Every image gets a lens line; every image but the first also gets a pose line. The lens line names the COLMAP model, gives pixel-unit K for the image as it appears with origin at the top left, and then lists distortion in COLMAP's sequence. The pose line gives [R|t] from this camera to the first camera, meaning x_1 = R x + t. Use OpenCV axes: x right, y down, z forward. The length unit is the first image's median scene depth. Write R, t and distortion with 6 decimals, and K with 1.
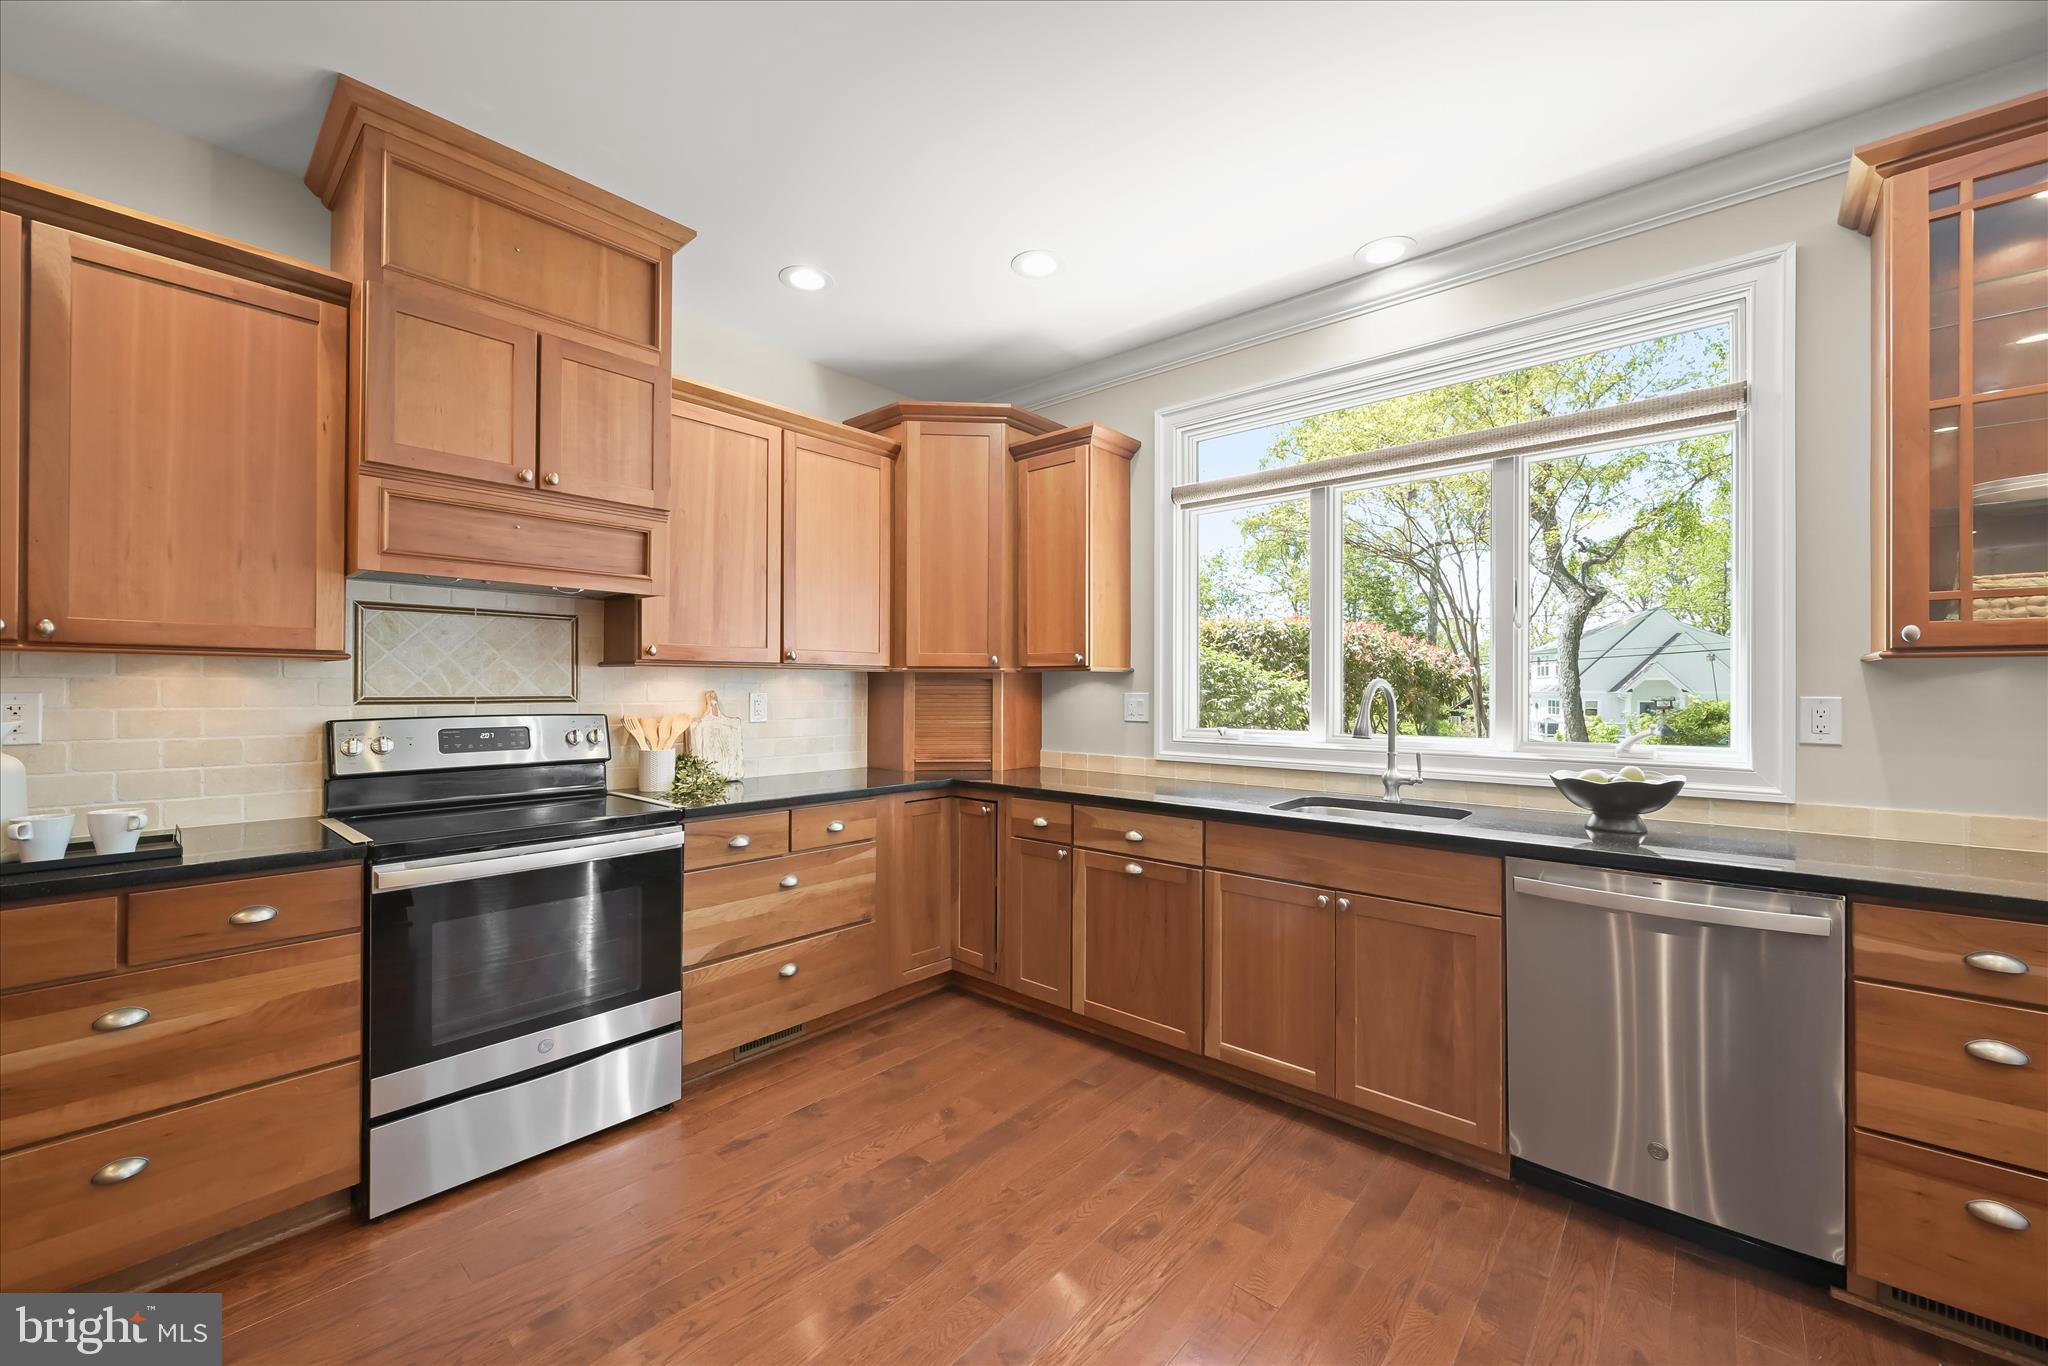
lens RADIAL K [[798.6, 0, 1022.5], [0, 798.6, 684.7], [0, 0, 1]] dist [-0.001584, 0.000084]
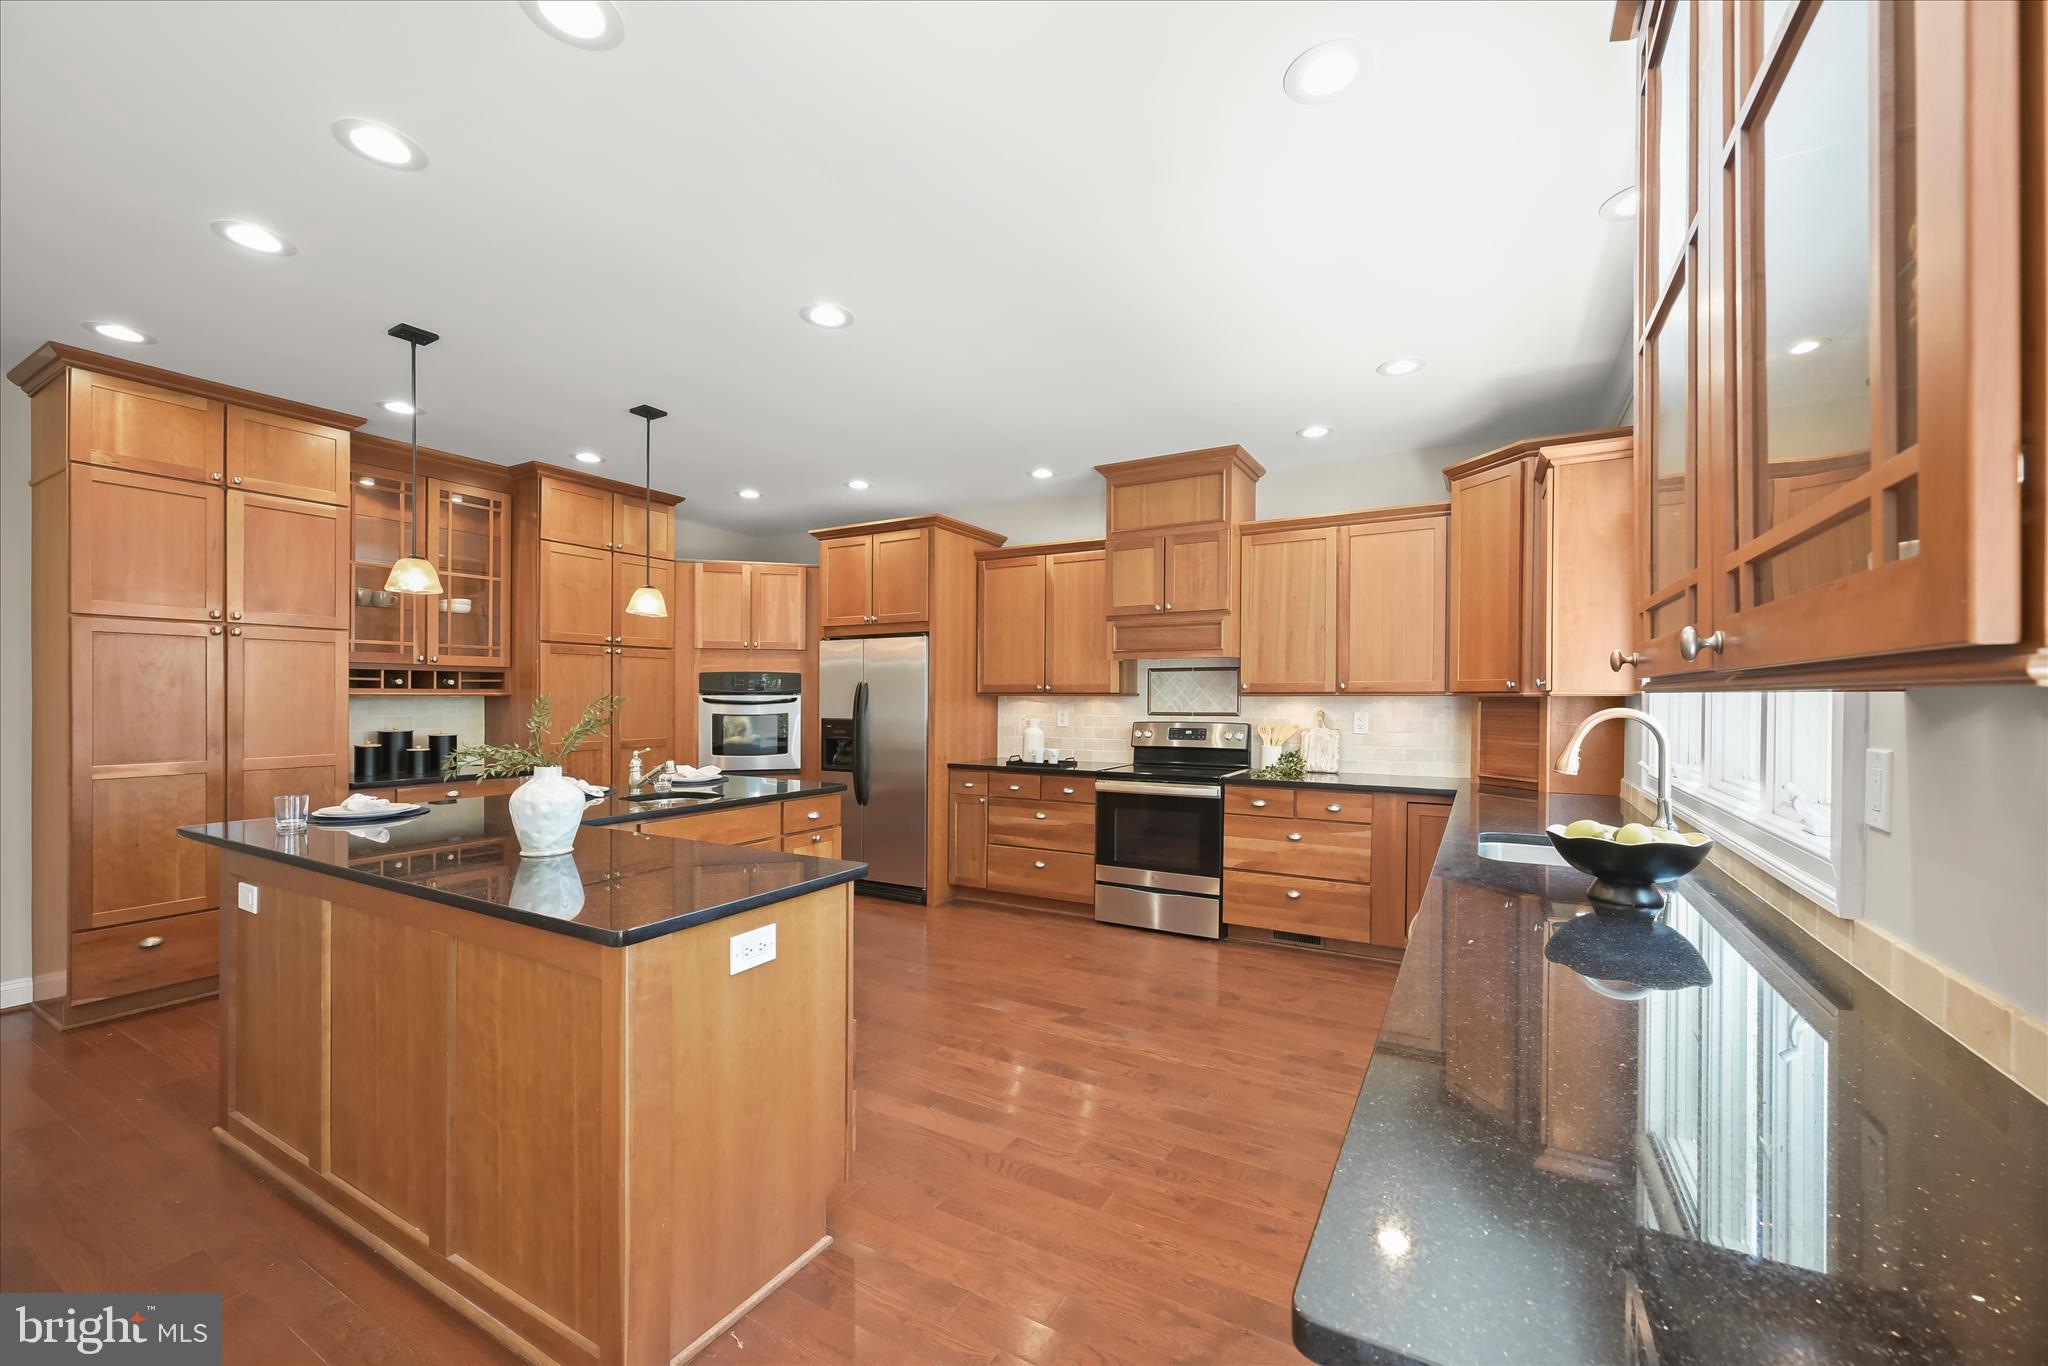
lens RADIAL K [[798.6, 0, 1028.8], [0, 798.6, 692.6], [0, 0, 1]] dist [-0.001584, 0.000084]
pose [[0.201096, -0.007872, -0.979540, 1.009636], [0.004692, 0.999964, -0.007073, -0.018785], [0.979560, -0.003174, 0.201125, 0.180400]]
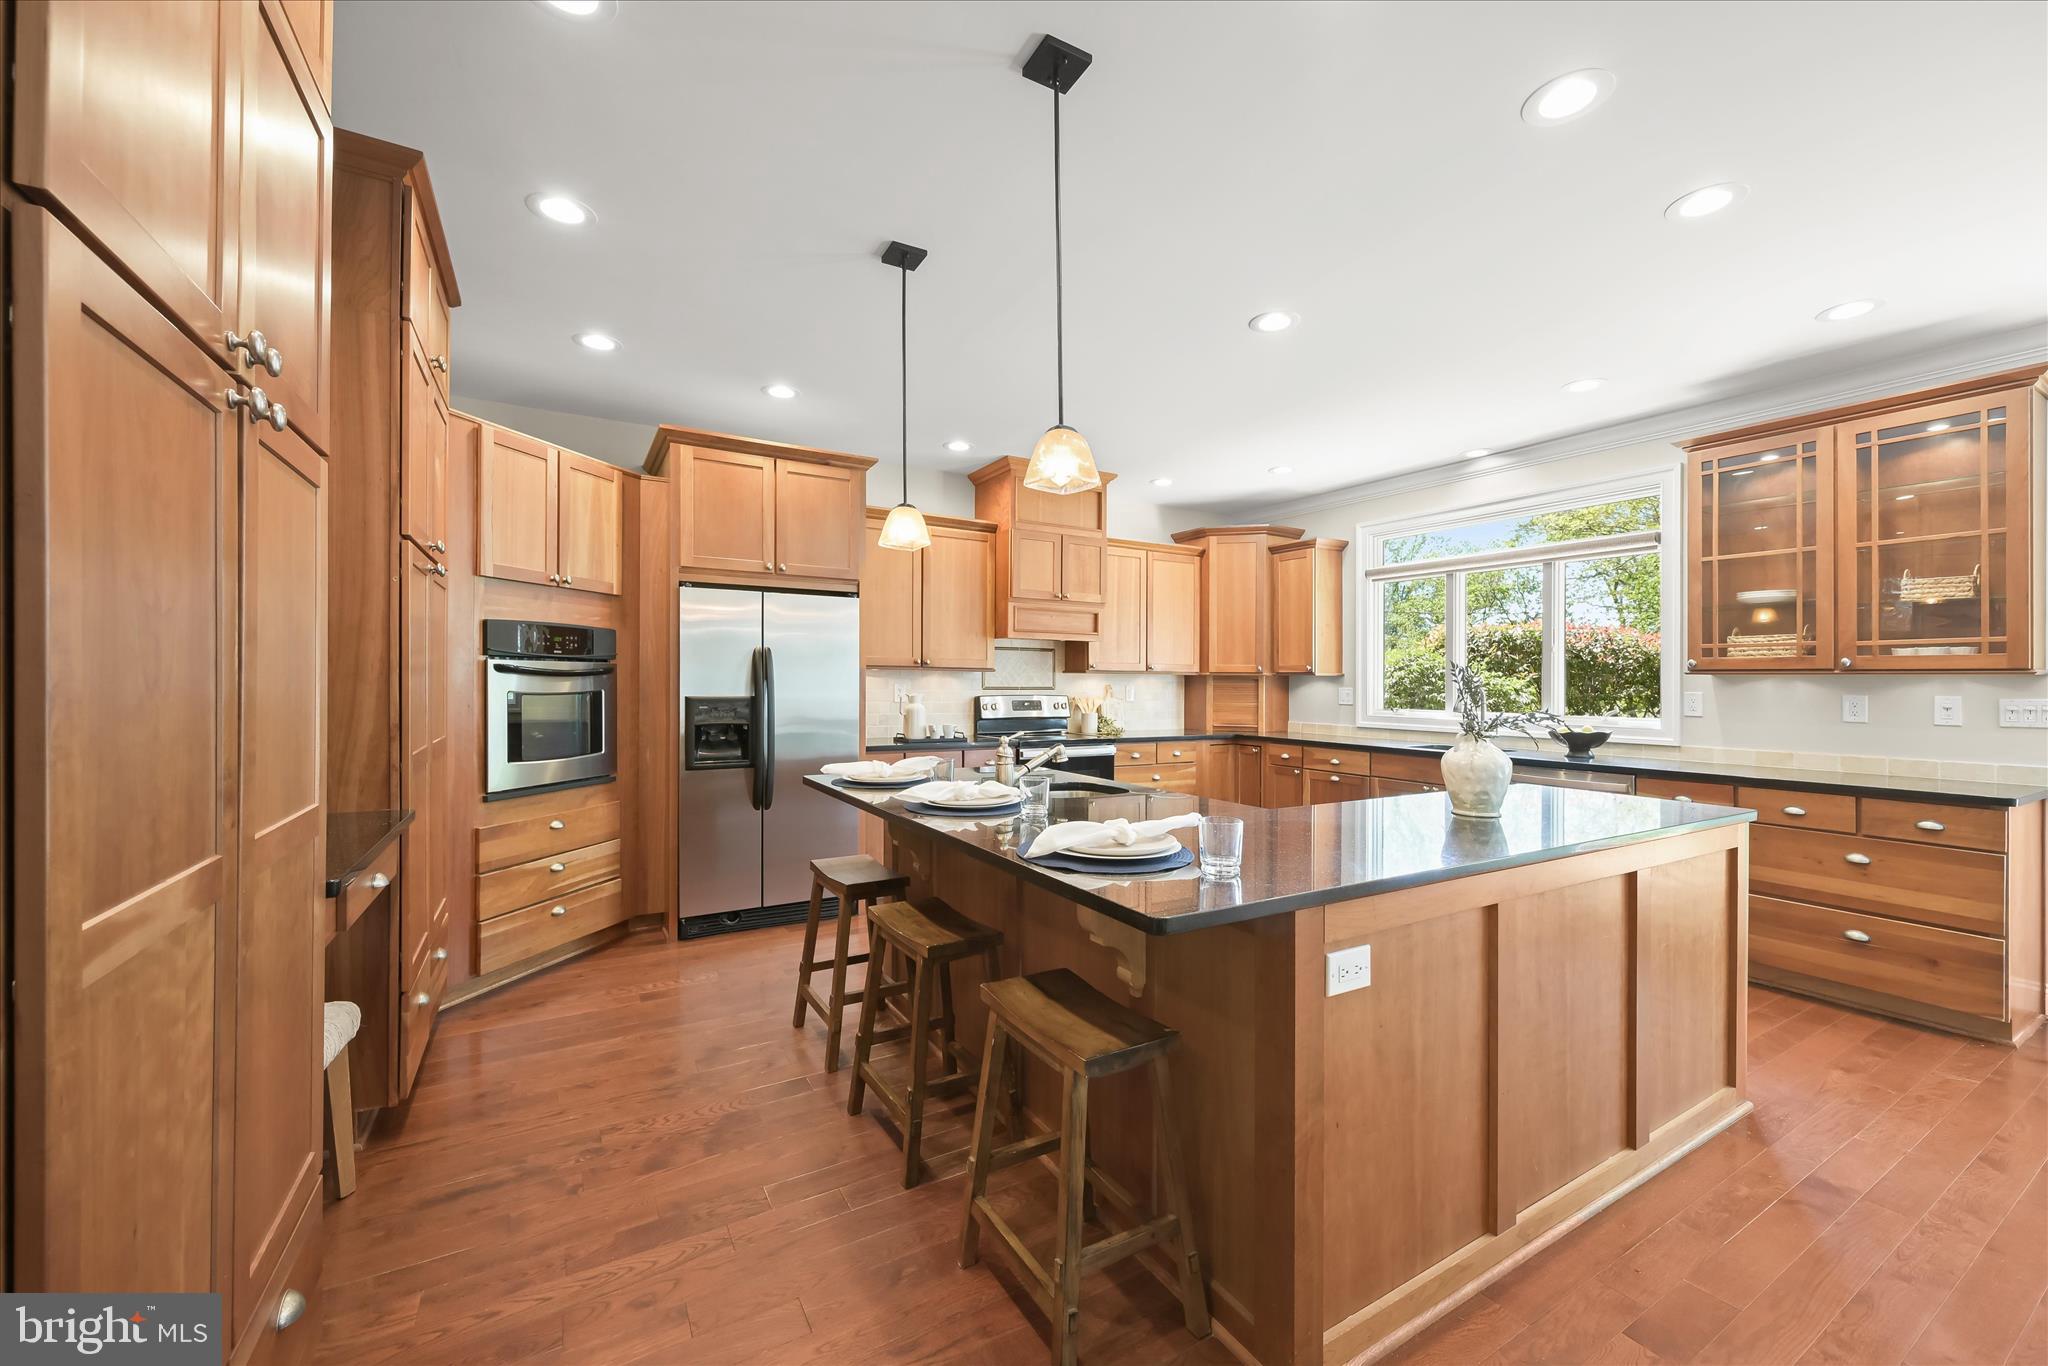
lens RADIAL K [[798.6, 0, 1024.5], [0, 798.6, 668.7], [0, 0, 1]] dist [-0.001584, 0.000084]
pose [[0.949516, 0.000241, -0.313718, 0.029691], [-0.004637, 0.999901, -0.013268, -0.005645], [0.313684, 0.014053, 0.949423, -0.984338]]
